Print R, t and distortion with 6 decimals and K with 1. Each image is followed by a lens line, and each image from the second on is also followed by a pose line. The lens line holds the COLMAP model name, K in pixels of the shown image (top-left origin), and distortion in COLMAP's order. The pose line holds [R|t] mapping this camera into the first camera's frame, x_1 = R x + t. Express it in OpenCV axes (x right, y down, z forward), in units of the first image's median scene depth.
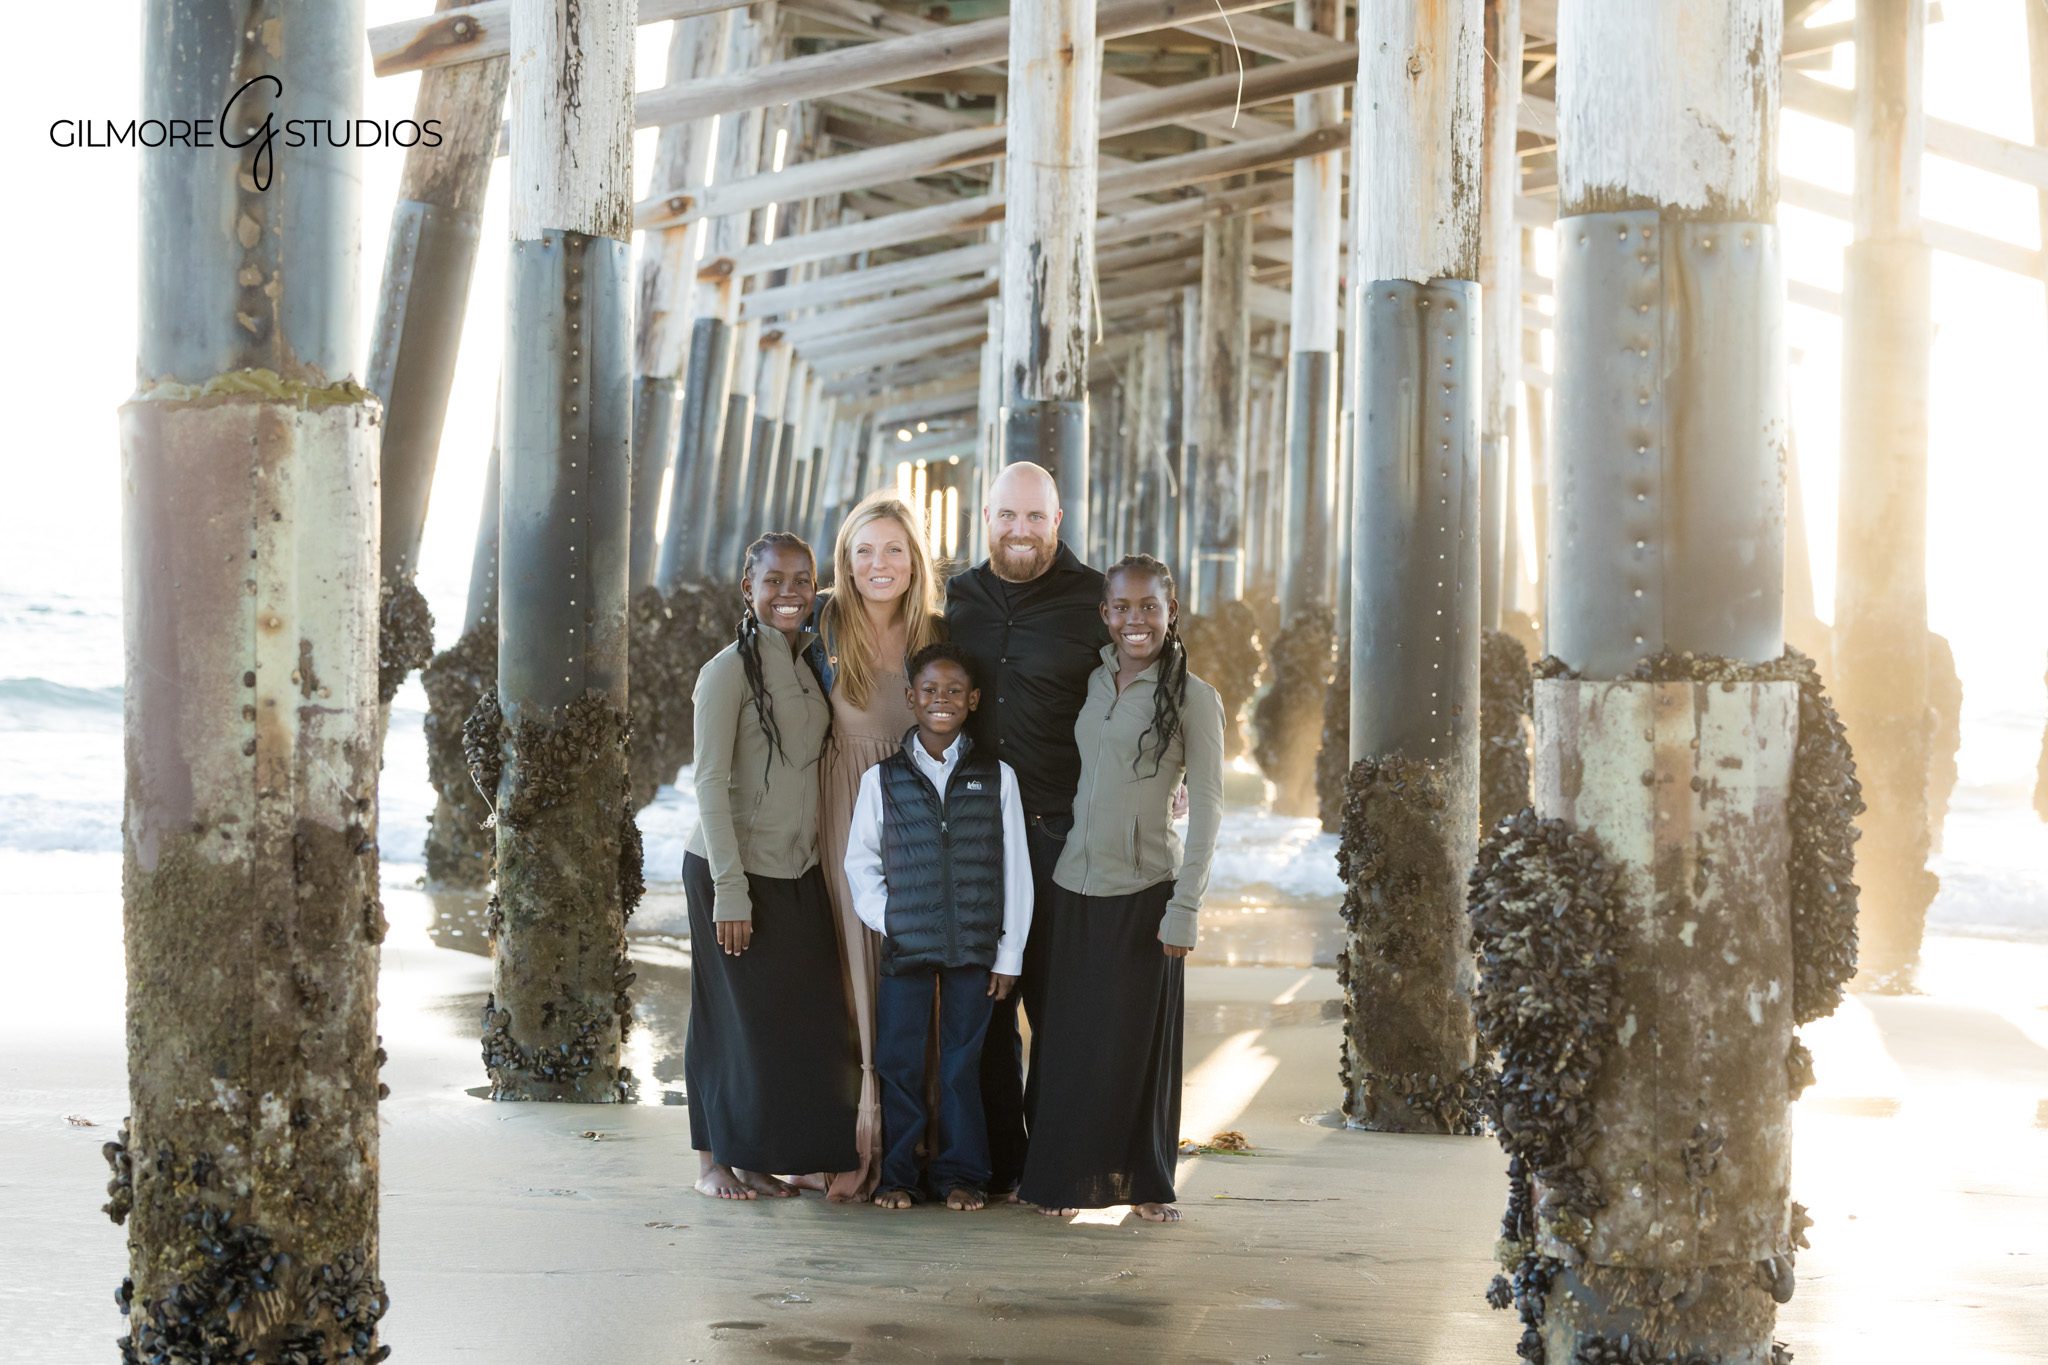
lens RADIAL K [[4718.5, 0, 1130.8], [0, 4718.5, 707.6], [0, 0, 1]] dist [0.084317, -0.818356]
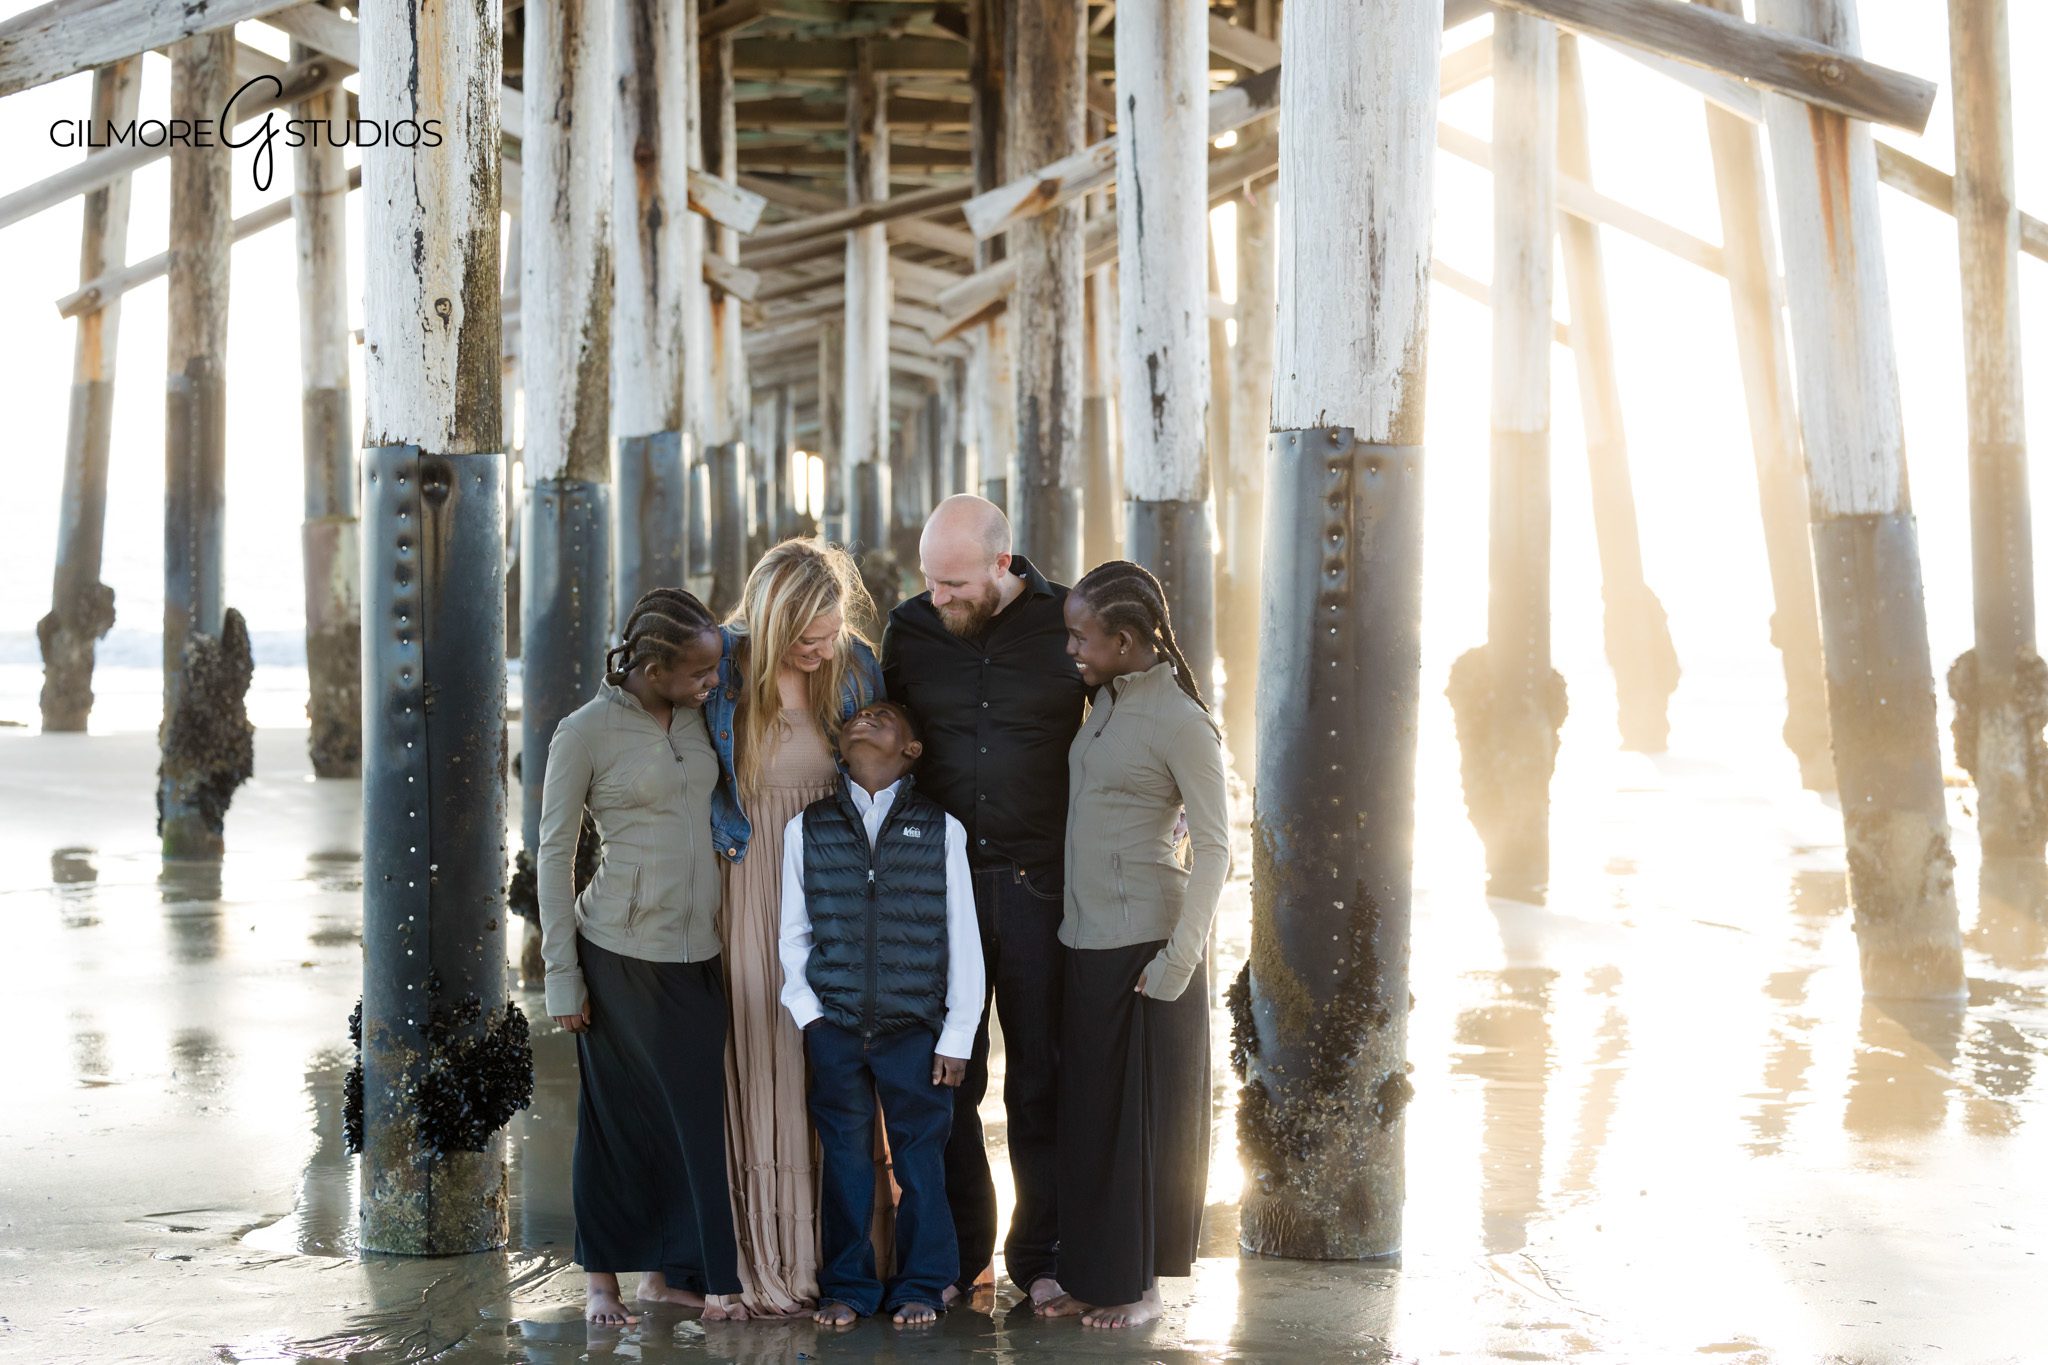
lens RADIAL K [[4718.5, 0, 1130.8], [0, 4718.5, 707.6], [0, 0, 1]] dist [0.084317, -0.818356]
pose [[0.999416, -0.034151, 0.000660, 0.510594], [0.034135, 0.999274, 0.016939, 0.051404], [-0.001238, -0.016906, 0.999856, -3.174348]]
